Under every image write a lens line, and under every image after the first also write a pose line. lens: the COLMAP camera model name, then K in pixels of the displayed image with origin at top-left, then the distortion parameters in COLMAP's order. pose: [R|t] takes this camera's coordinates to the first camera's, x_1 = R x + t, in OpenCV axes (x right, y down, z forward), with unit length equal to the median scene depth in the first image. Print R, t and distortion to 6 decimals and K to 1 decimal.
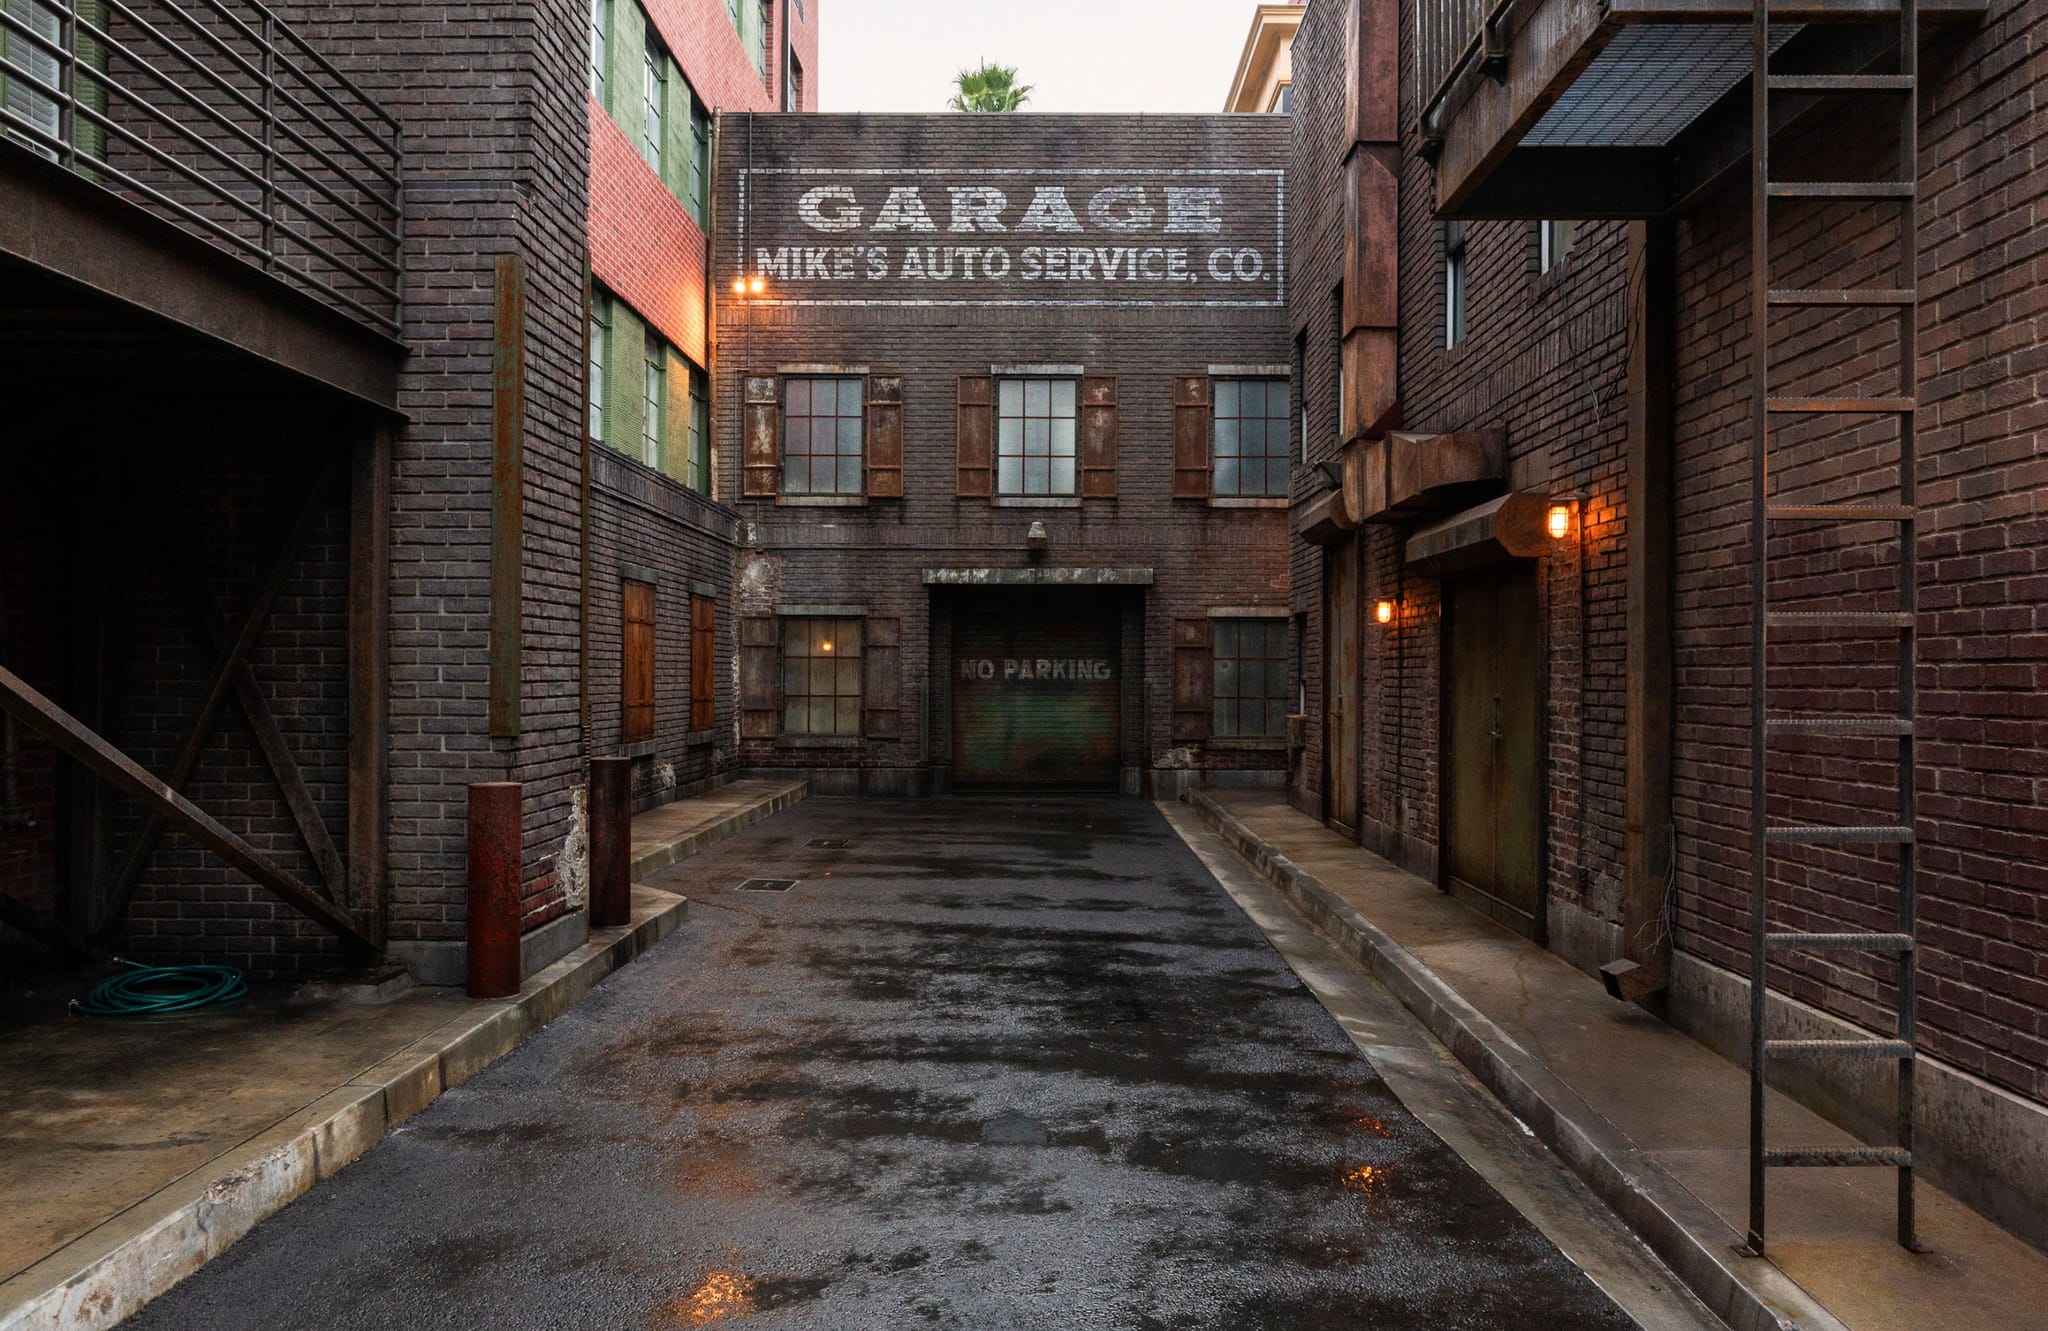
lens RADIAL K [[1432.4, 0, 1024.9], [0, 1432.4, 666.0], [0, 0, 1]] dist [0.004817, 0.001001]
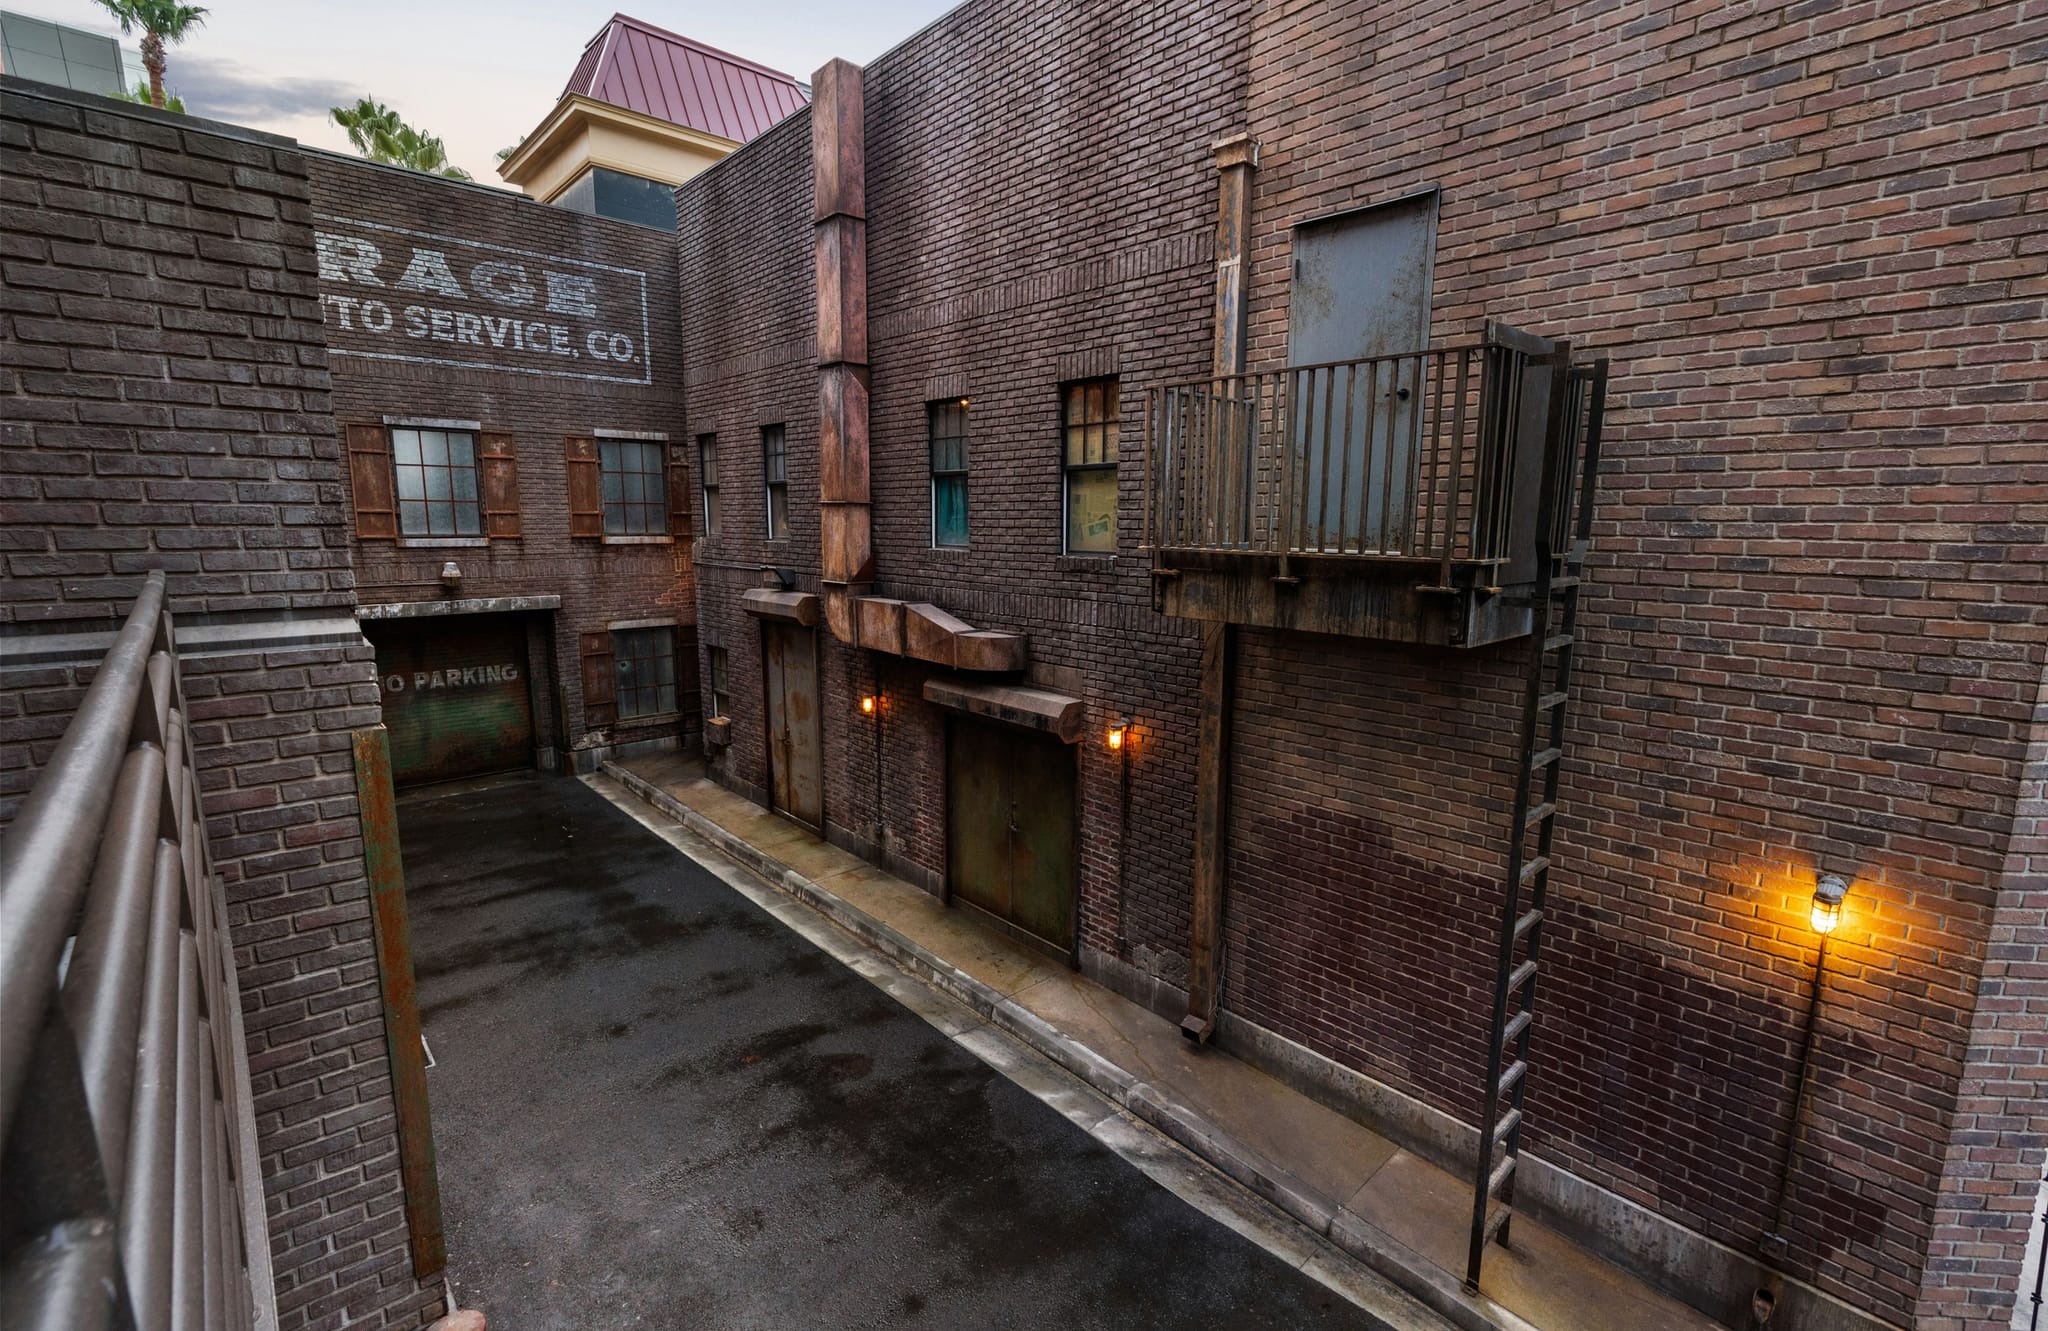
lens RADIAL K [[915.2, 0, 1022.8], [0, 915.2, 668.7], [0, 0, 1]] dist [-0.003923, 0.000304]
pose [[0.728920, -0.116751, 0.674570, -0.259165], [-0.009039, 0.983624, 0.180007, -0.245978], [-0.684539, -0.137308, 0.715928, 0.244337]]
